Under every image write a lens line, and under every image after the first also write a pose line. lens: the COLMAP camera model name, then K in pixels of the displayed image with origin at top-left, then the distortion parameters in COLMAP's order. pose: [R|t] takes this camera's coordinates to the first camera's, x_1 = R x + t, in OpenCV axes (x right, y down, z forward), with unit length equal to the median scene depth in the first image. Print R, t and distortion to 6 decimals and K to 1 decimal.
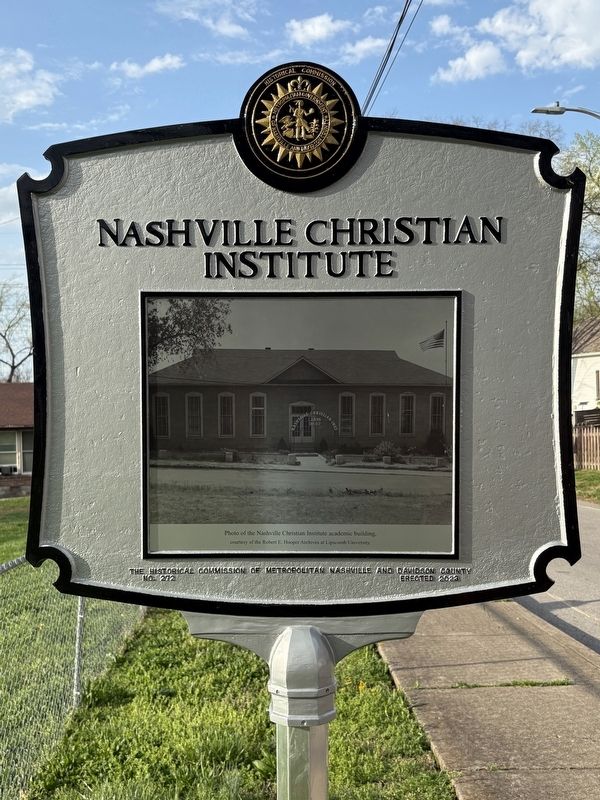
lens RADIAL K [[899.1, 0, 300.0], [0, 899.1, 400.0], [0, 0, 1]] dist [0.021693, 0.006279]
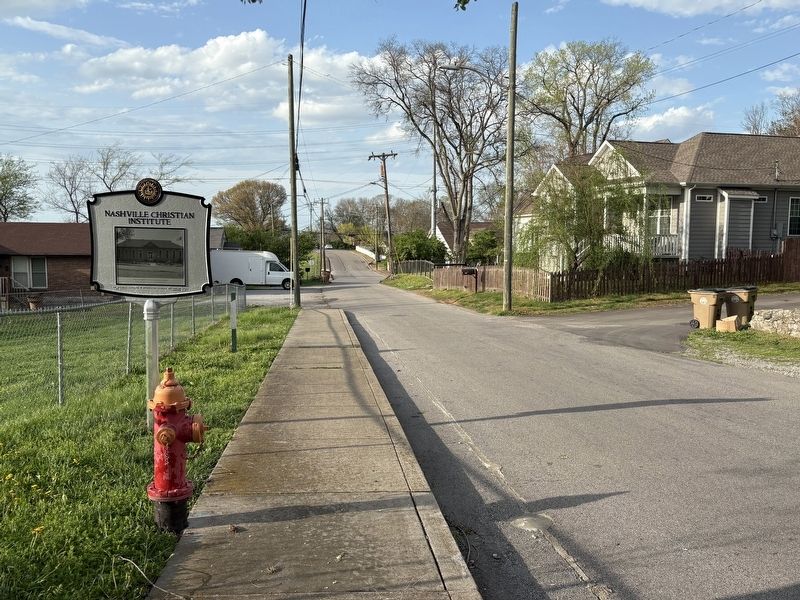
lens RADIAL K [[702.3, 0, 400.0], [0, 702.3, 300.0], [0, 0, 1]] dist [-0.003594, -0.002375]
pose [[0.995982, 0.023568, 0.086398, 0.980158], [-0.030870, 0.995973, 0.084175, -0.092006], [-0.084067, -0.086504, 0.992698, -2.727873]]
